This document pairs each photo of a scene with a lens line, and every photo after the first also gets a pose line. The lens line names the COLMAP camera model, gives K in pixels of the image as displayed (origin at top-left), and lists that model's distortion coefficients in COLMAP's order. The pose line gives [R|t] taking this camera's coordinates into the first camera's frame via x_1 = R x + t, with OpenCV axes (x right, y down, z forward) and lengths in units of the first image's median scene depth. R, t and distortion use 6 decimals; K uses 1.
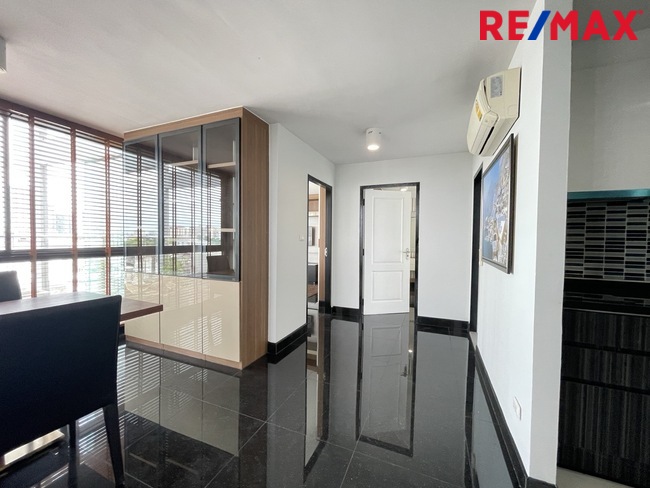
lens RADIAL K [[267.0, 0, 323.4], [0, 267.0, 245.4], [0, 0, 1]] dist [0.006428, -0.001216]
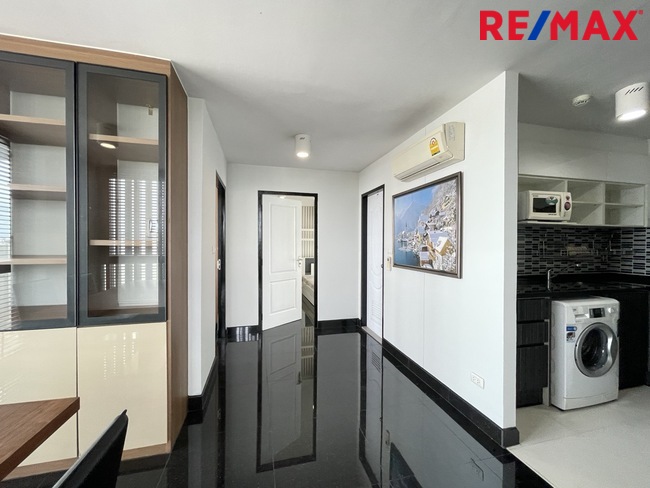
lens RADIAL K [[267.0, 0, 324.1], [0, 267.0, 244.7], [0, 0, 1]] dist [0.006428, -0.001216]
pose [[0.803339, -0.009997, 0.595439, -0.291934], [0.020730, 0.999723, -0.011184, -0.027030], [-0.595162, 0.021327, 0.803323, 0.168263]]
